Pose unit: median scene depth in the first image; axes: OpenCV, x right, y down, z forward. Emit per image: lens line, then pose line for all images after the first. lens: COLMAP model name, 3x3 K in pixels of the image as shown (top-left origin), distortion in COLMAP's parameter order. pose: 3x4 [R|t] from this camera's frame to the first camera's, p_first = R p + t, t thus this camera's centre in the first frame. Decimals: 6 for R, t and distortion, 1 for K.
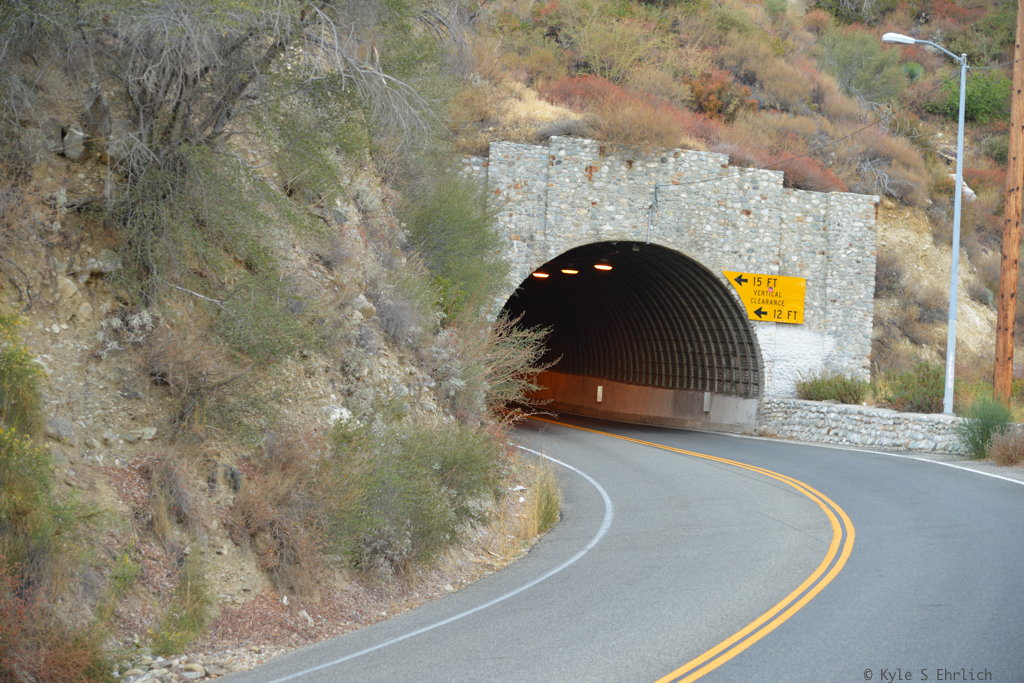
lens RADIAL K [[2201.0, 0, 522.8], [0, 2201.0, 338.3], [0, 0, 1]] dist [0.023185, 0.000000]
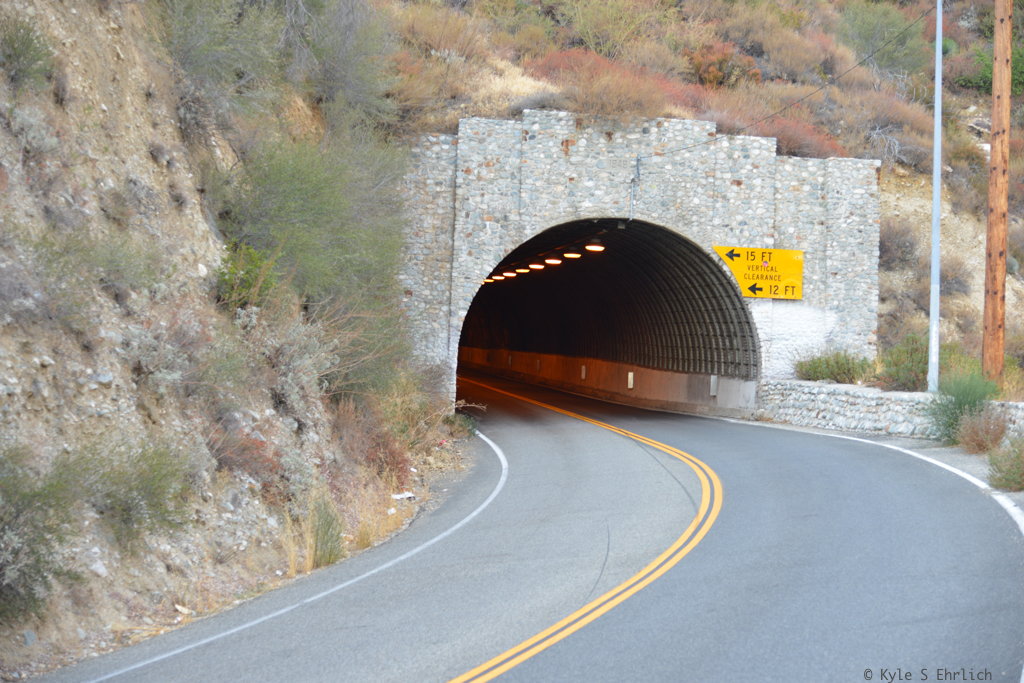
lens RADIAL K [[1884.6, 0, 514.6], [0, 1884.6, 345.2], [0, 0, 1]] dist [-0.009017, 0.000000]
pose [[0.995758, -0.033667, -0.085630, 0.073206], [0.034097, 0.999412, 0.003573, 0.005856], [0.085460, -0.006478, 0.996321, 0.189602]]
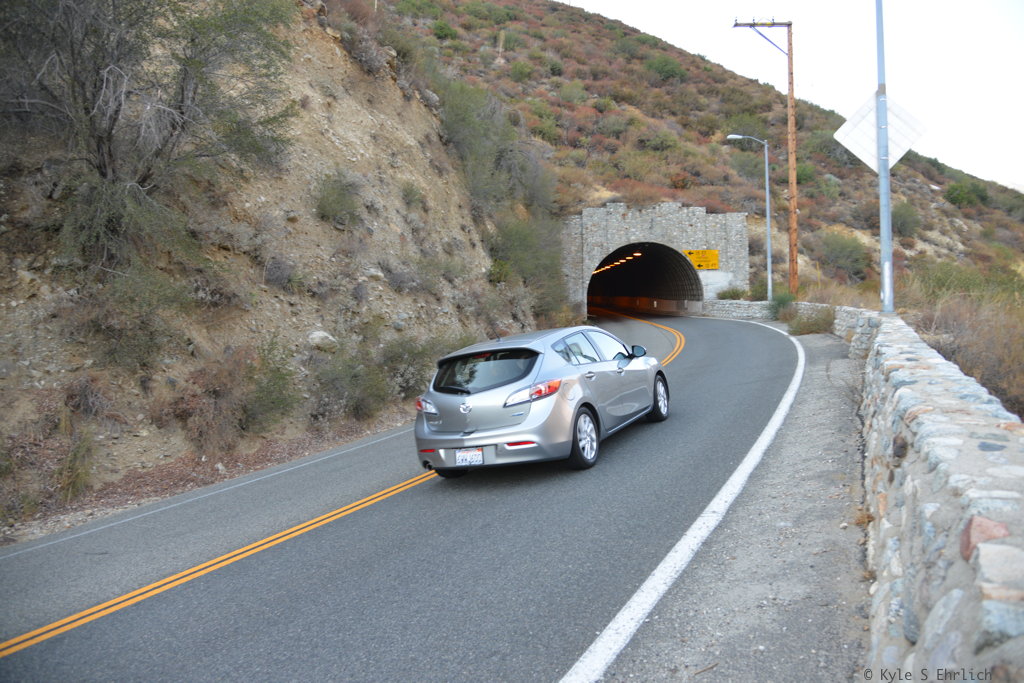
lens RADIAL K [[698.6, 0, 511.3], [0, 698.6, 339.5], [0, 0, 1]] dist [-0.039659, 0.007973]
pose [[0.968430, -0.078623, -0.236563, 0.080893], [0.093552, 0.994227, 0.052542, 0.009354], [0.231066, -0.073014, 0.970194, 0.194783]]
